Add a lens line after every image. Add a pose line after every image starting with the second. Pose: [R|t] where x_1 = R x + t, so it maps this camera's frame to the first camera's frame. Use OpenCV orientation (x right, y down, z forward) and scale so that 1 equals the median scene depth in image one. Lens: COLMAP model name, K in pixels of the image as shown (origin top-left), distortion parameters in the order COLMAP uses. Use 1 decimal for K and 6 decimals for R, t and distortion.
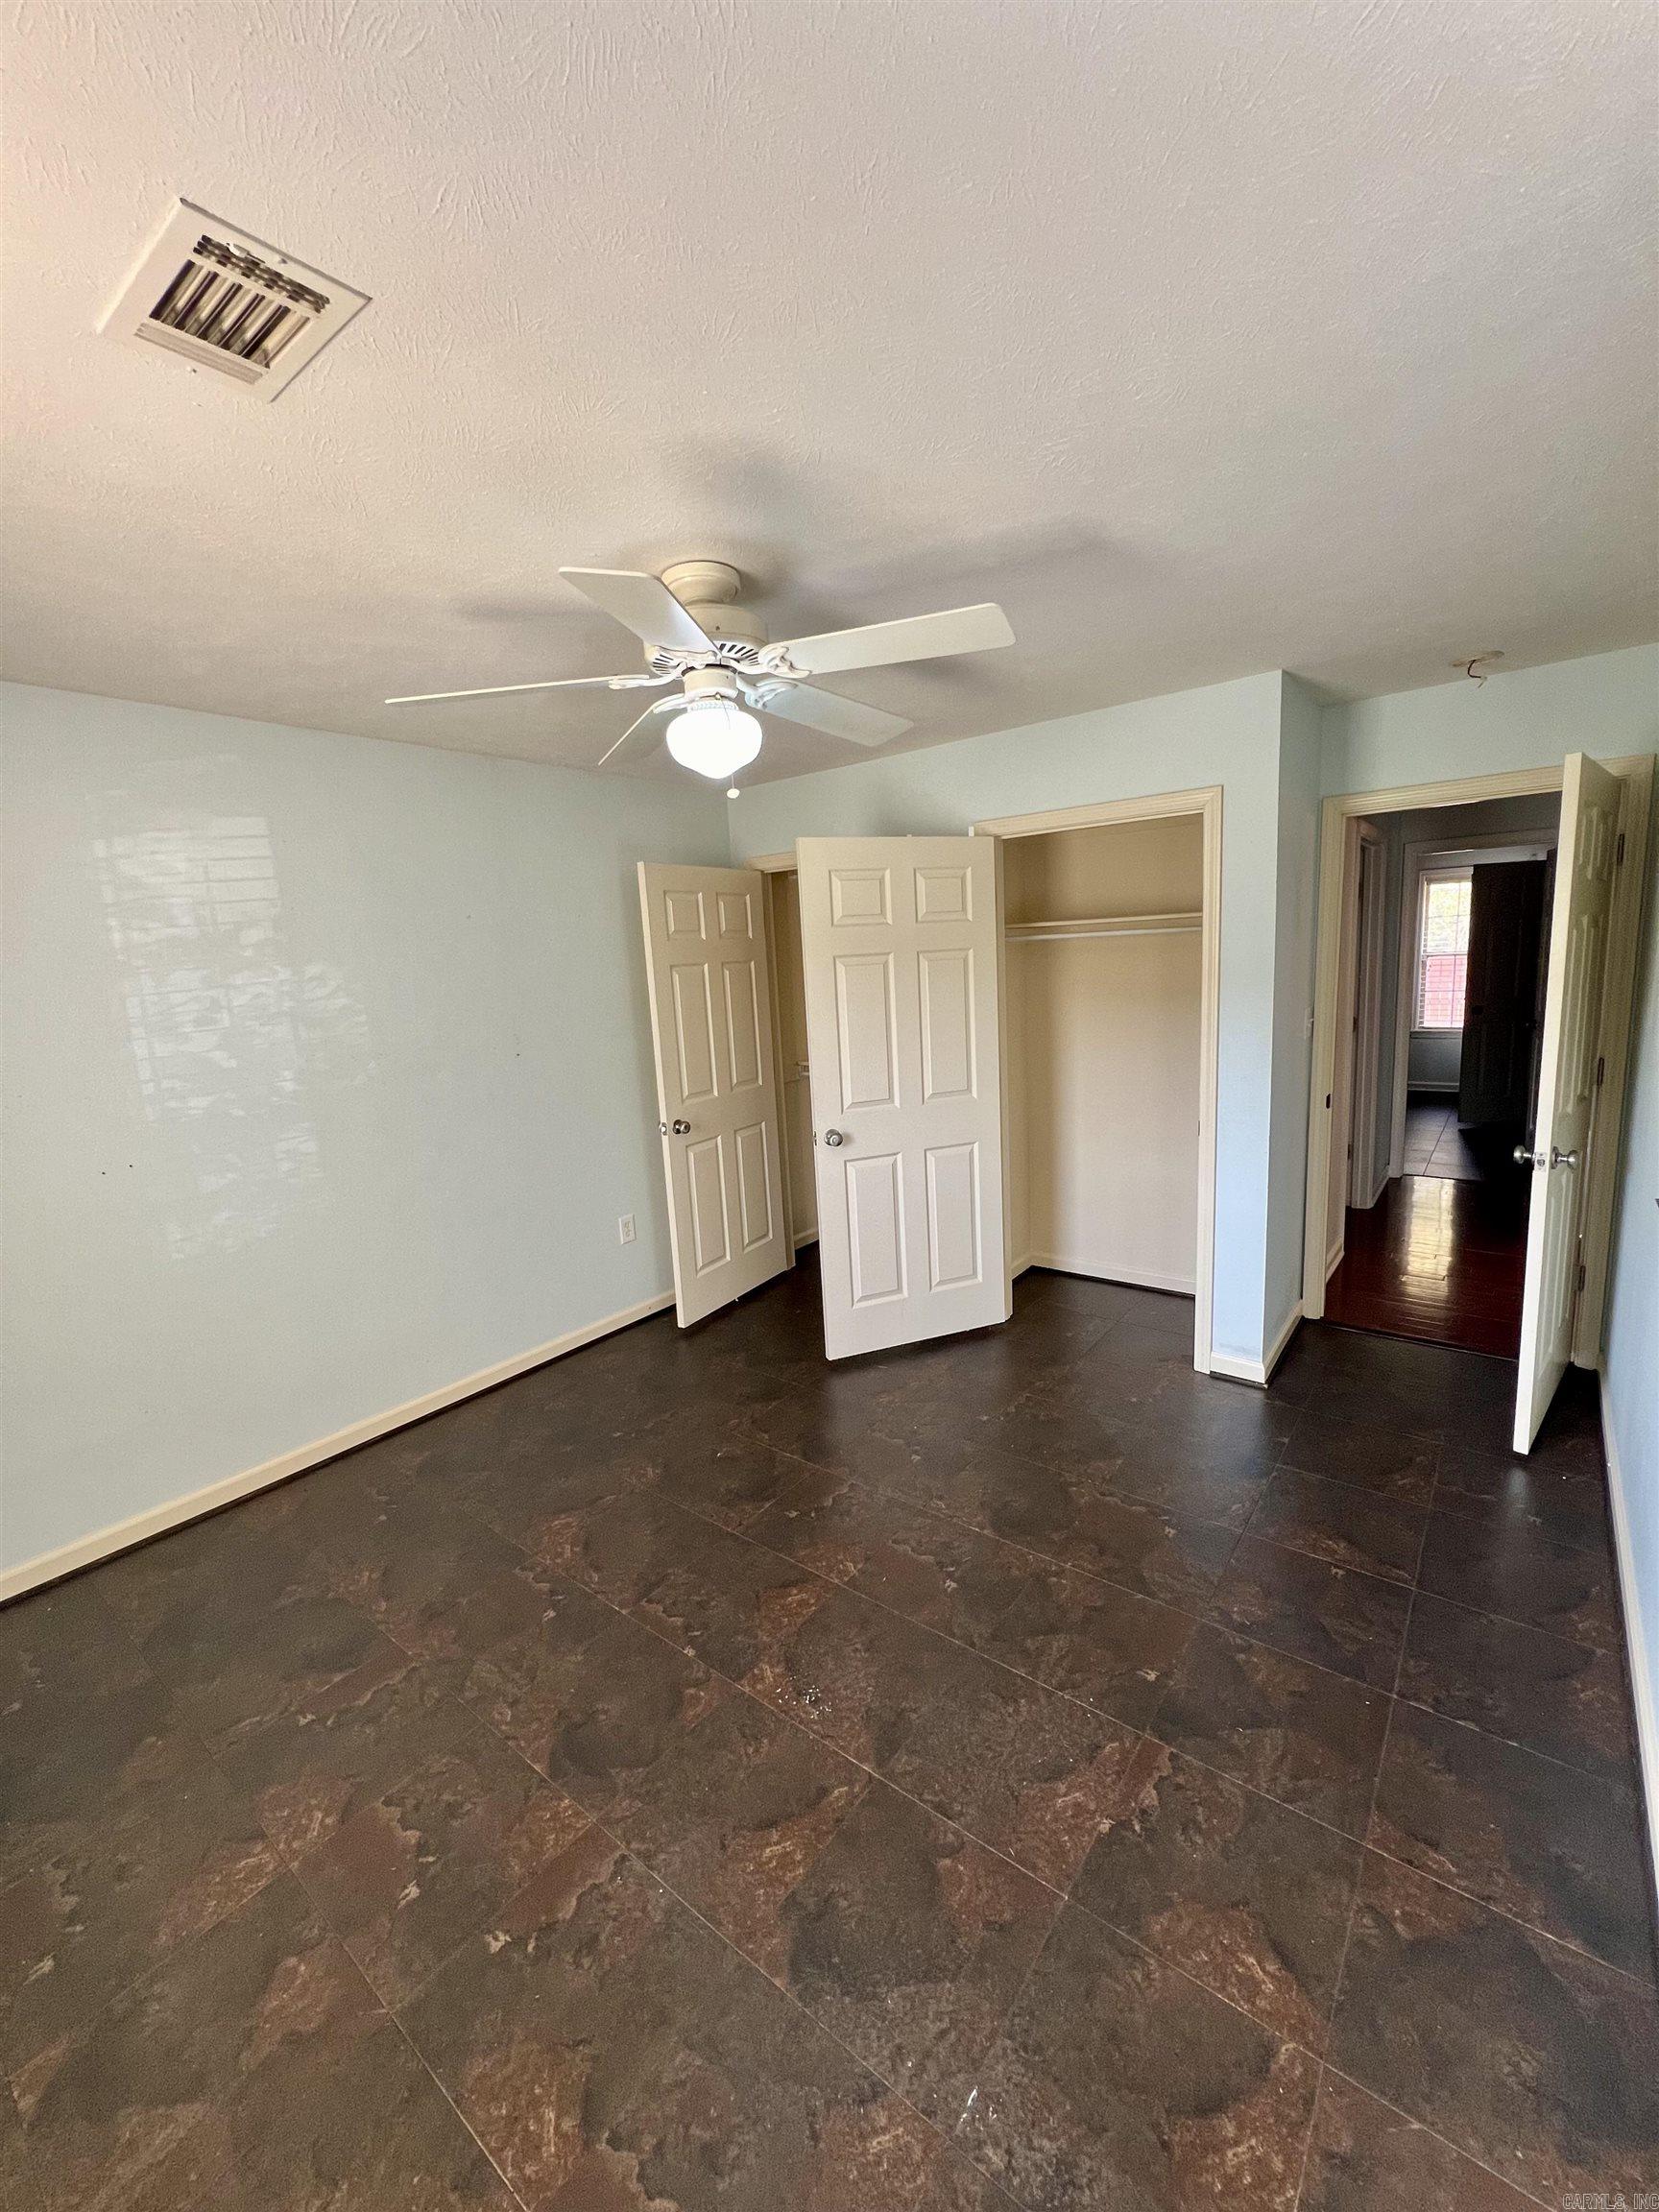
lens RADIAL K [[892.0, 0, 833.7], [0, 892.0, 1099.9], [0, 0, 1]] dist [-0.000826, 0.000561]
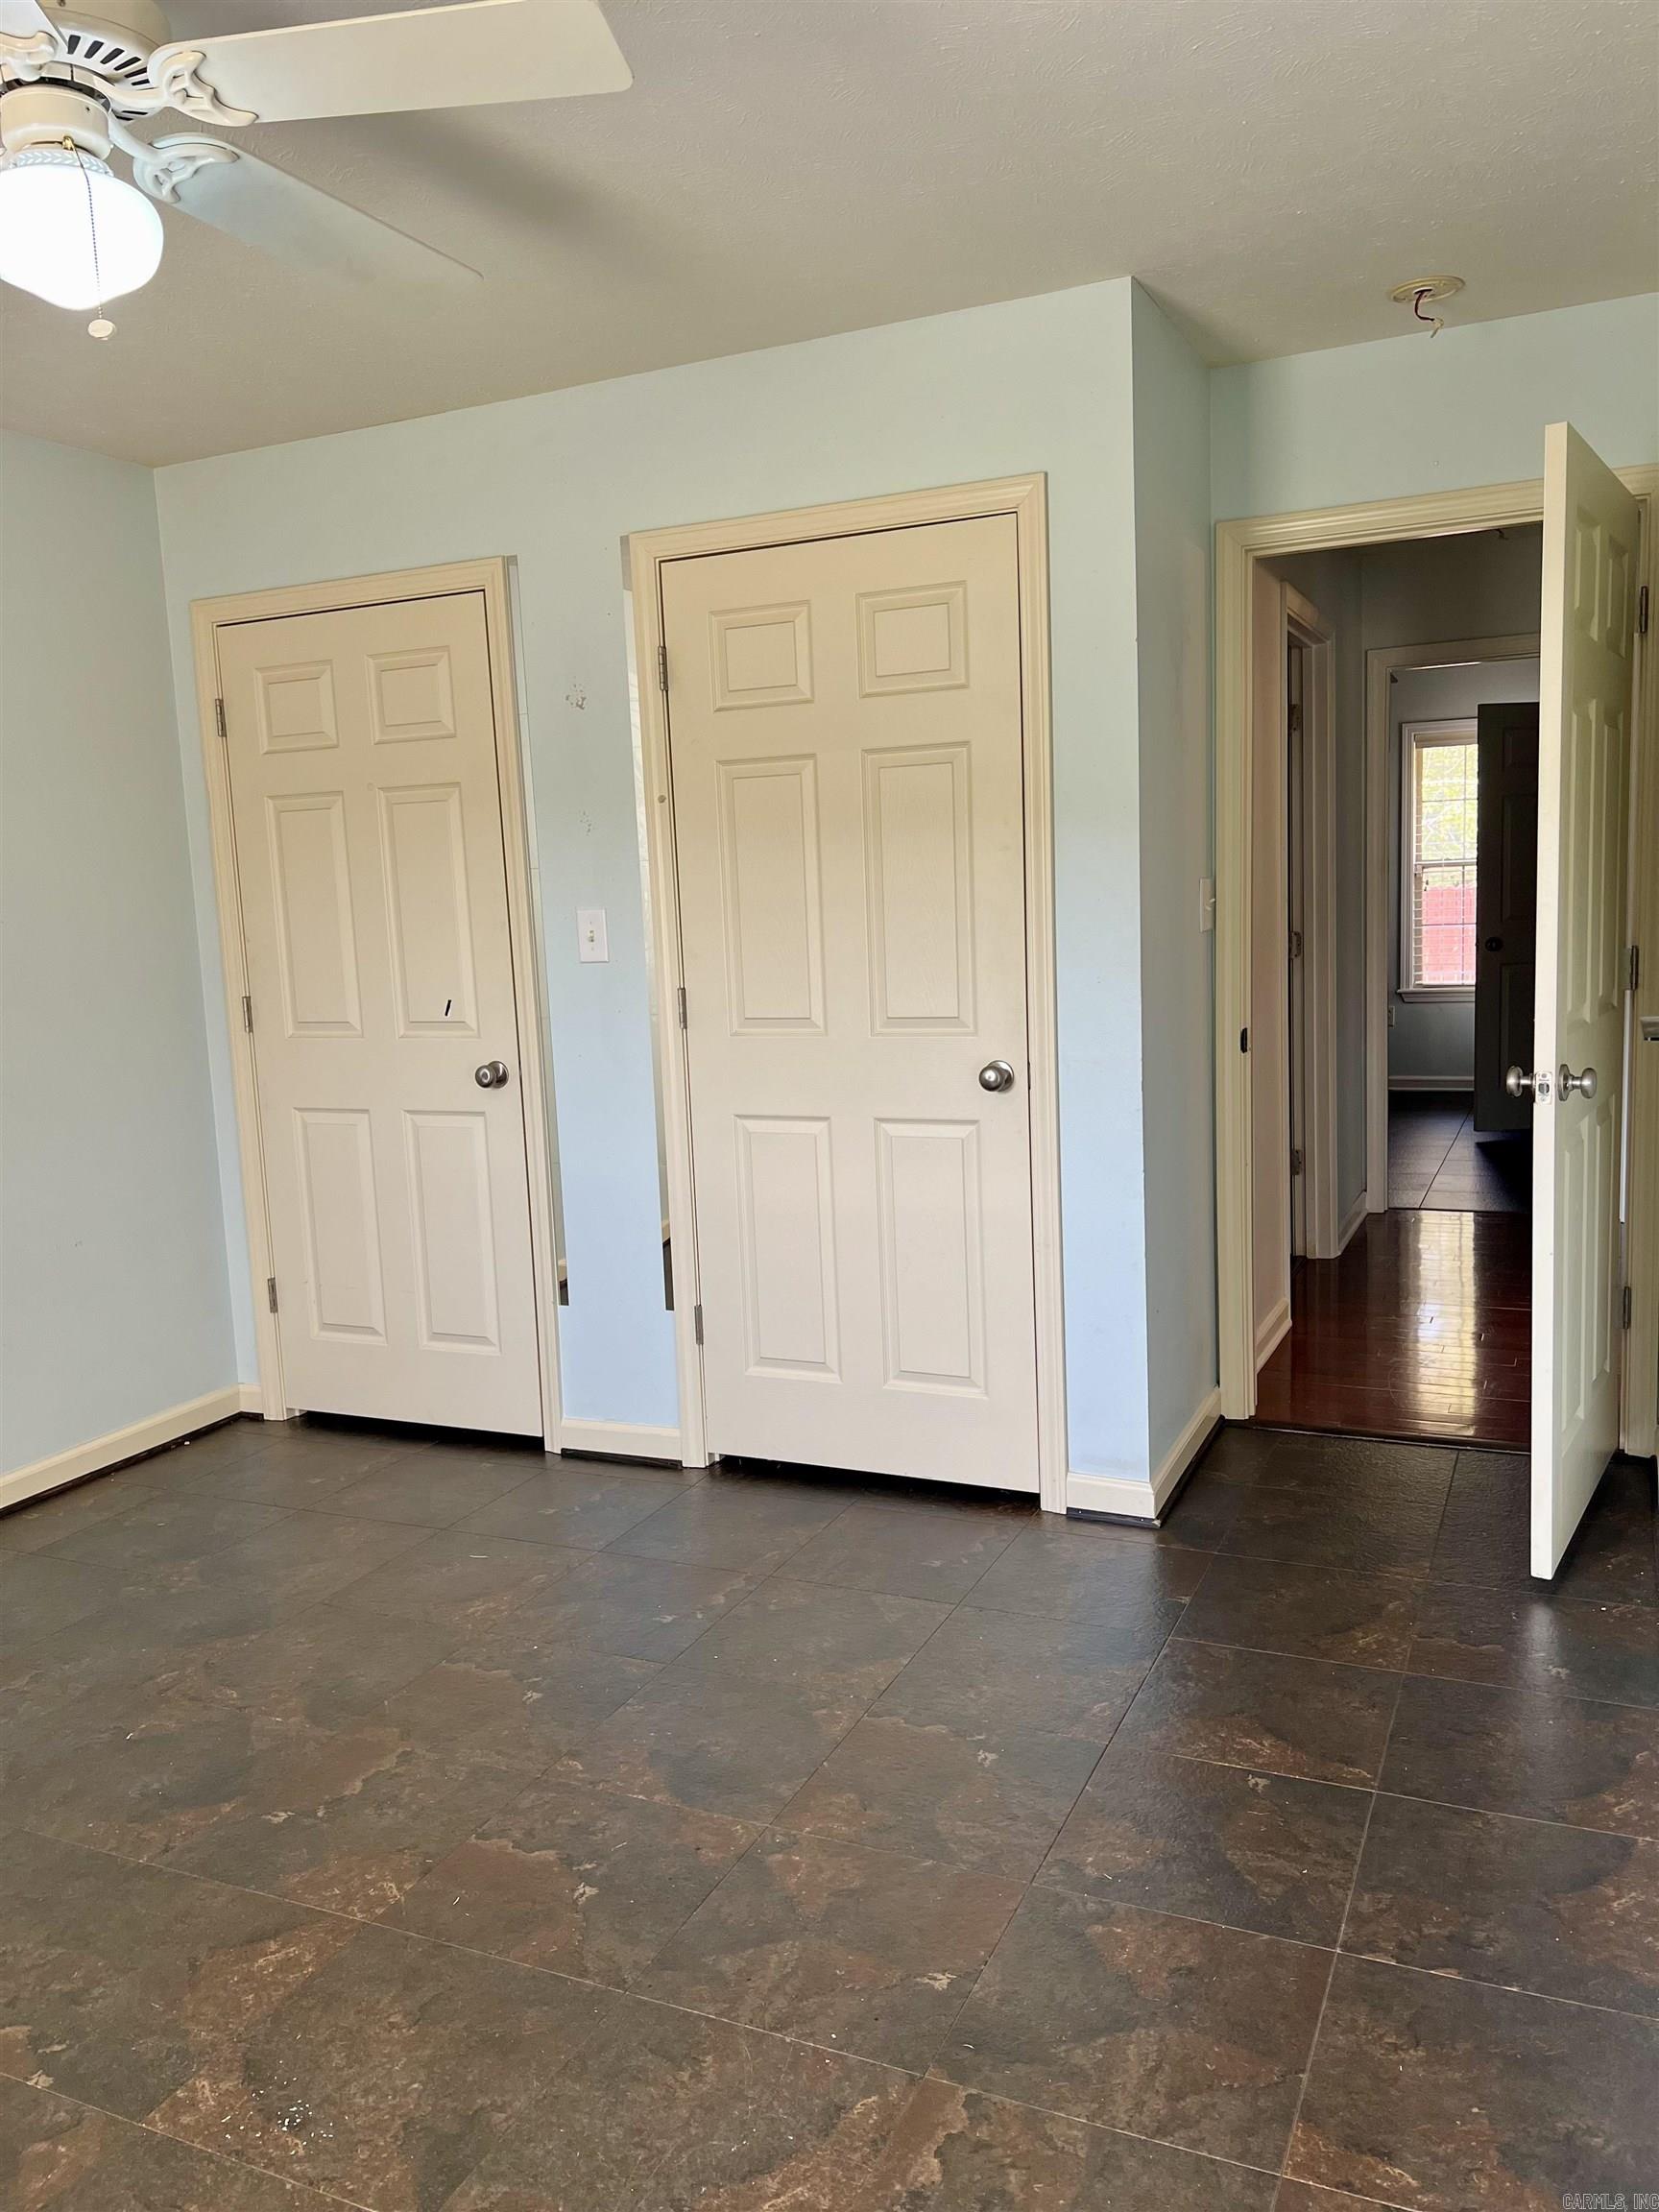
lens RADIAL K [[1669.7, 0, 830.7], [0, 1669.7, 1104.2], [0, 0, 1]] dist [0.051037, -0.058381]
pose [[0.972873, -0.018523, 0.230598, 0.053215], [0.028181, 0.998855, -0.038662, 0.126912], [-0.229618, 0.044112, 0.972281, -0.017115]]
